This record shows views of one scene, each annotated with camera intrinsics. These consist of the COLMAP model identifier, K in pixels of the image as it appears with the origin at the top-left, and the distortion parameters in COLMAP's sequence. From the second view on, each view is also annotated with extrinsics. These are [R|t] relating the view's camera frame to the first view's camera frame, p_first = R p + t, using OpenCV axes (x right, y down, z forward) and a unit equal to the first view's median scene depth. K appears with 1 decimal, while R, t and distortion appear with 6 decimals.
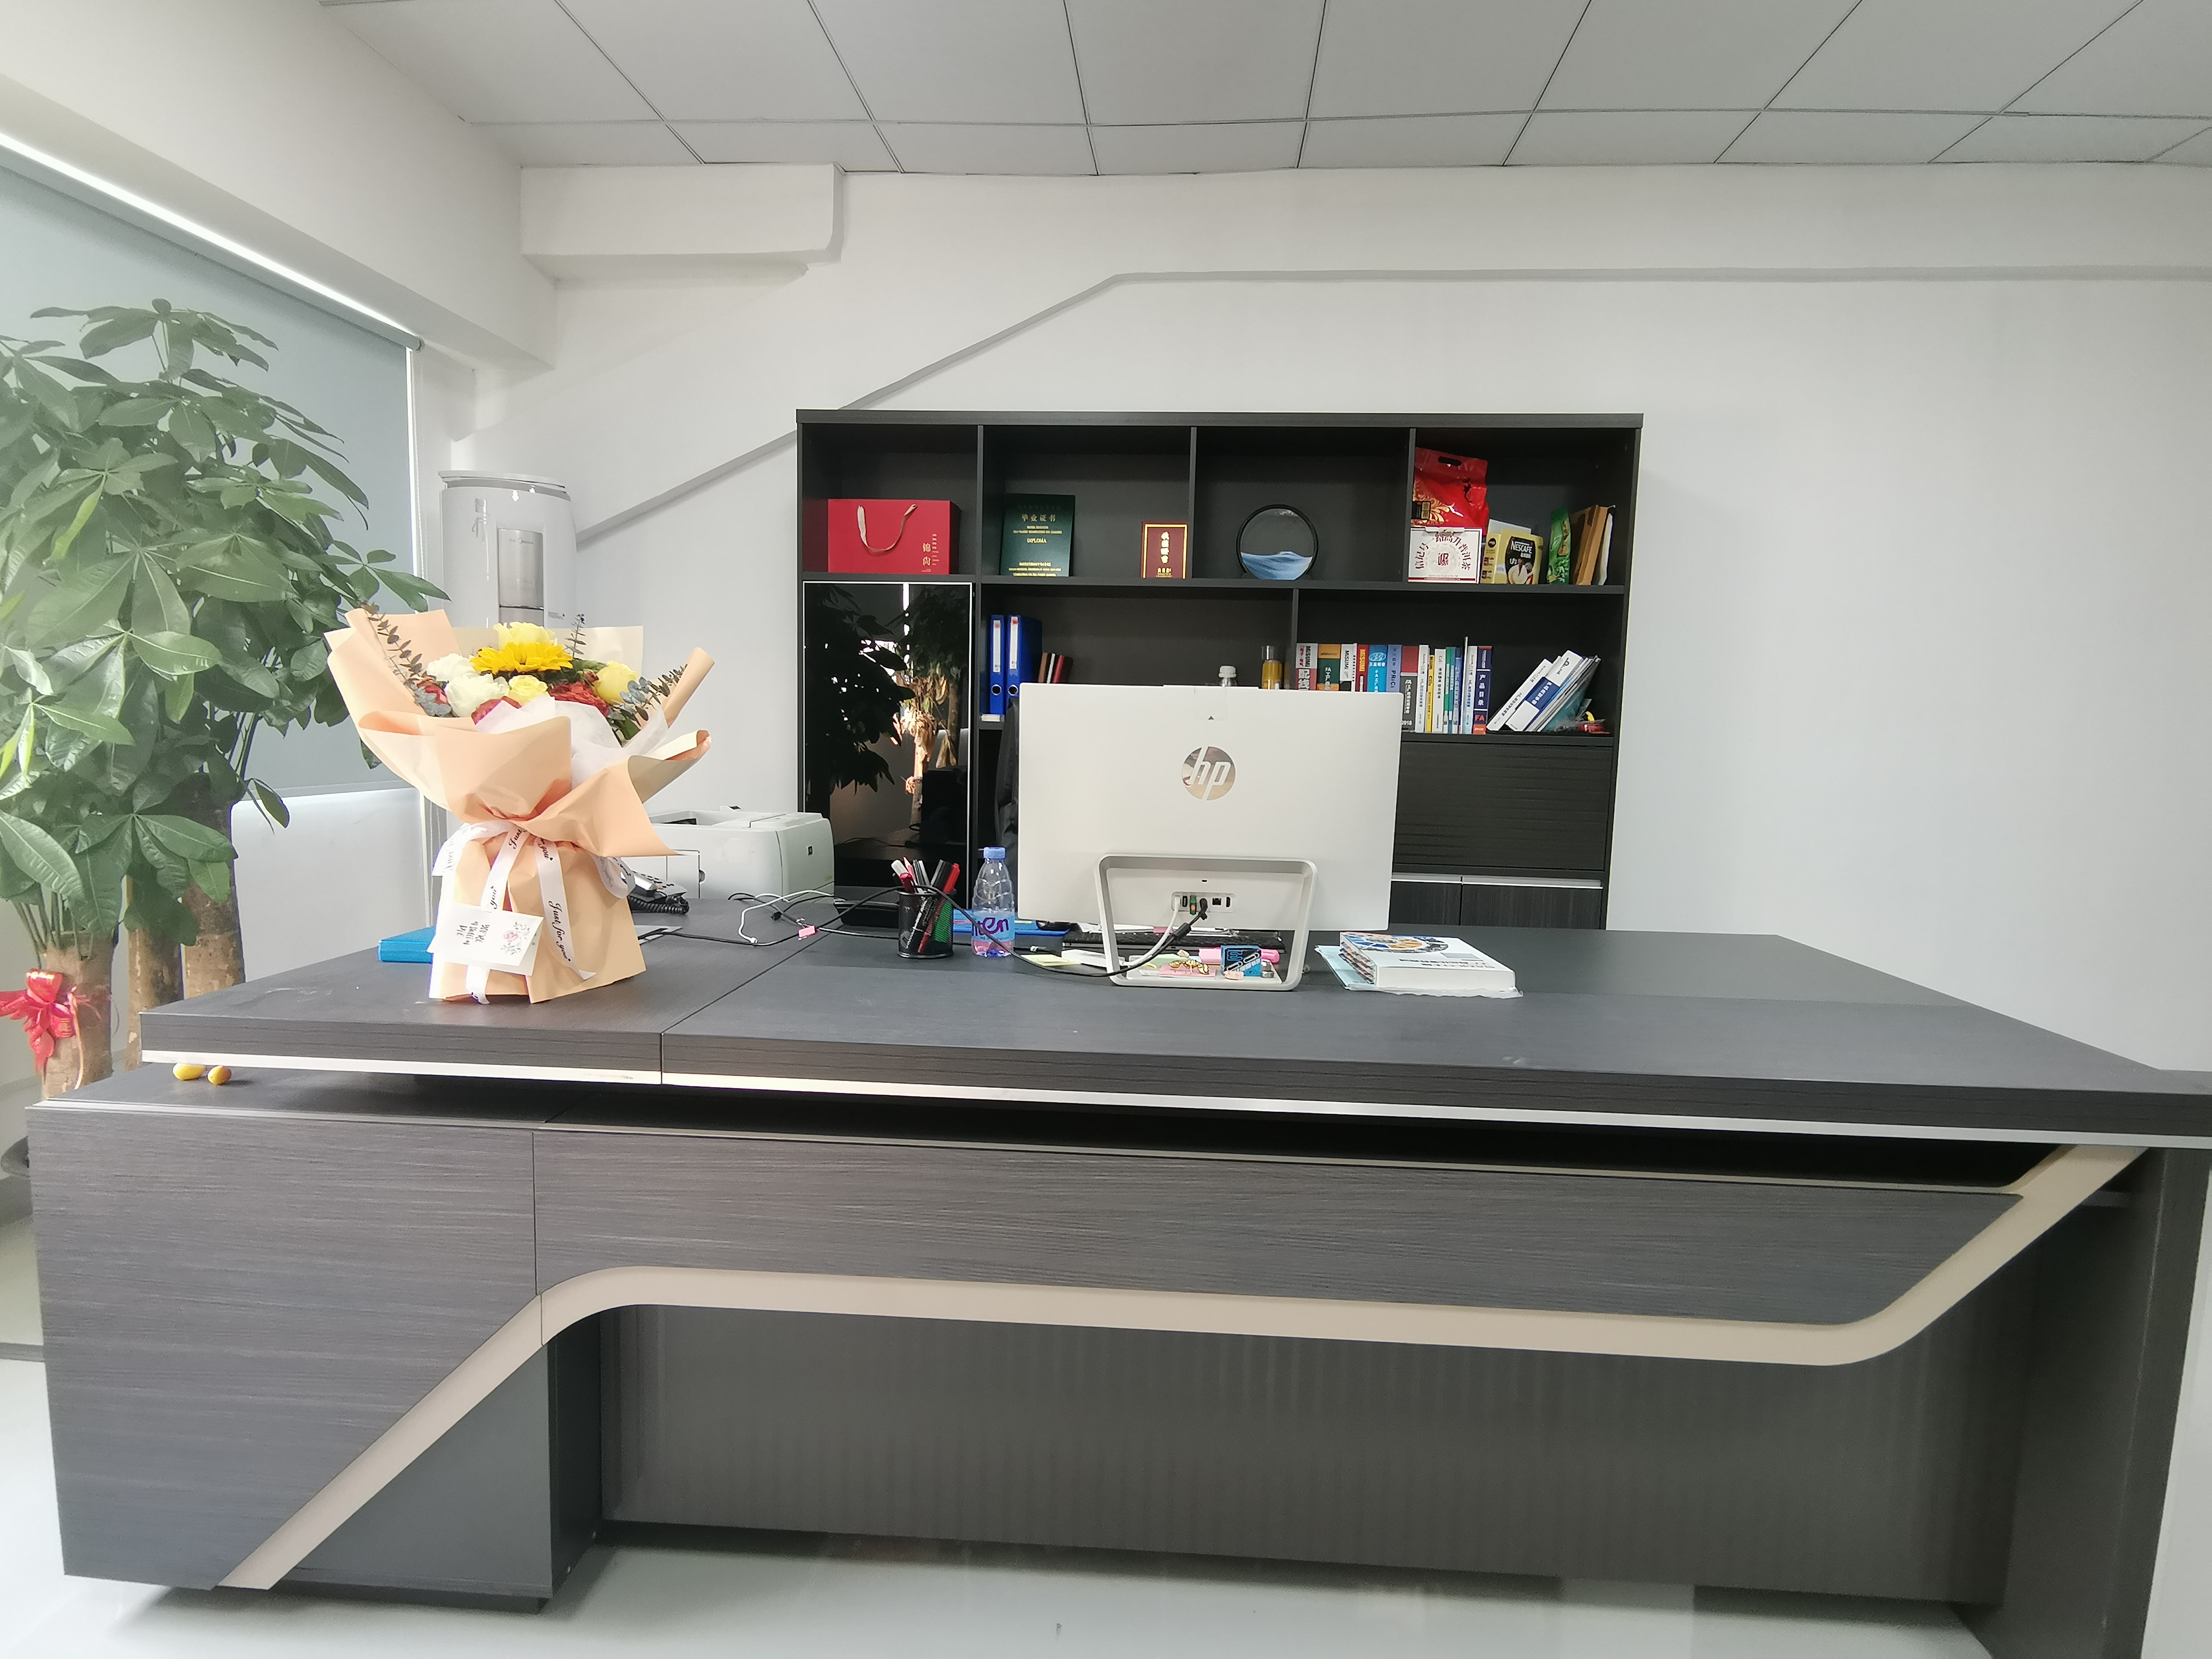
lens RADIAL K [[1211.5, 0, 1110.7], [0, 1211.5, 841.0], [0, 0, 1]] dist [-0.003792, -0.002113]
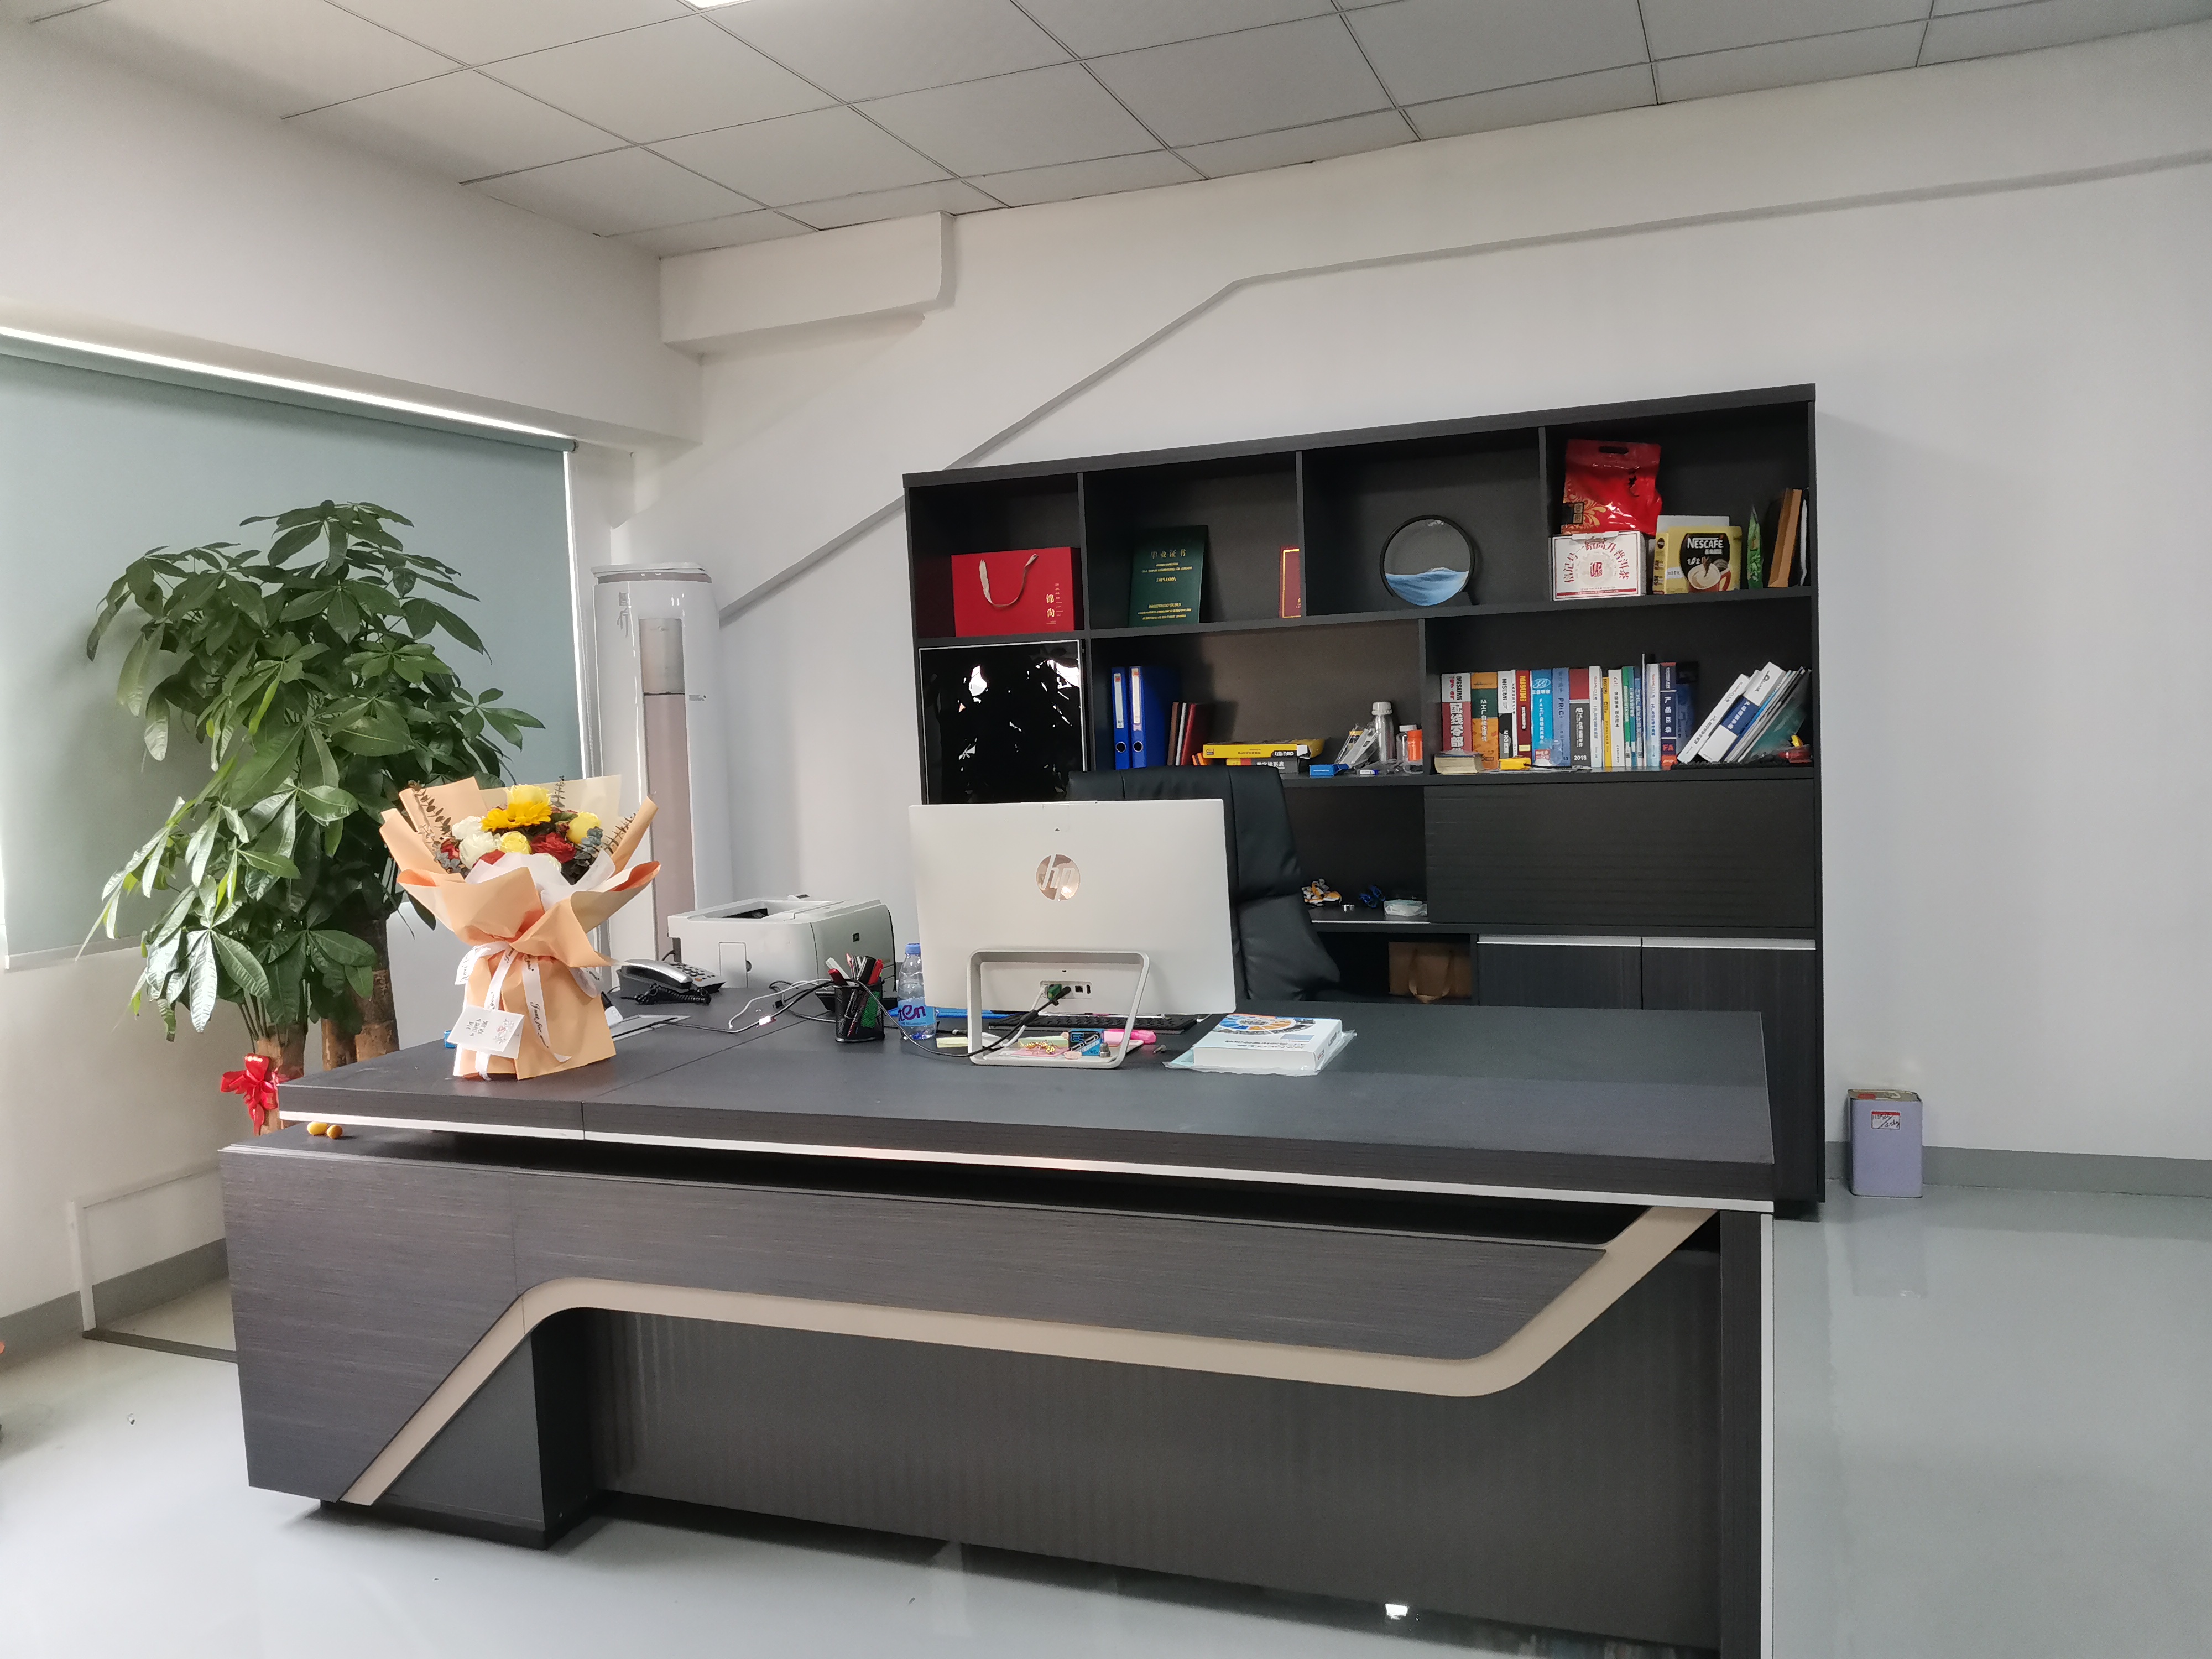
lens RADIAL K [[1675.2, 0, 1110.0], [0, 1675.2, 830.3], [0, 0, 1]] dist [-0.008156, -0.027493]
pose [[0.953912, -0.042930, -0.296999, 0.460747], [0.036159, 0.998946, -0.028258, -0.042256], [0.297899, 0.016216, 0.954460, -0.373474]]
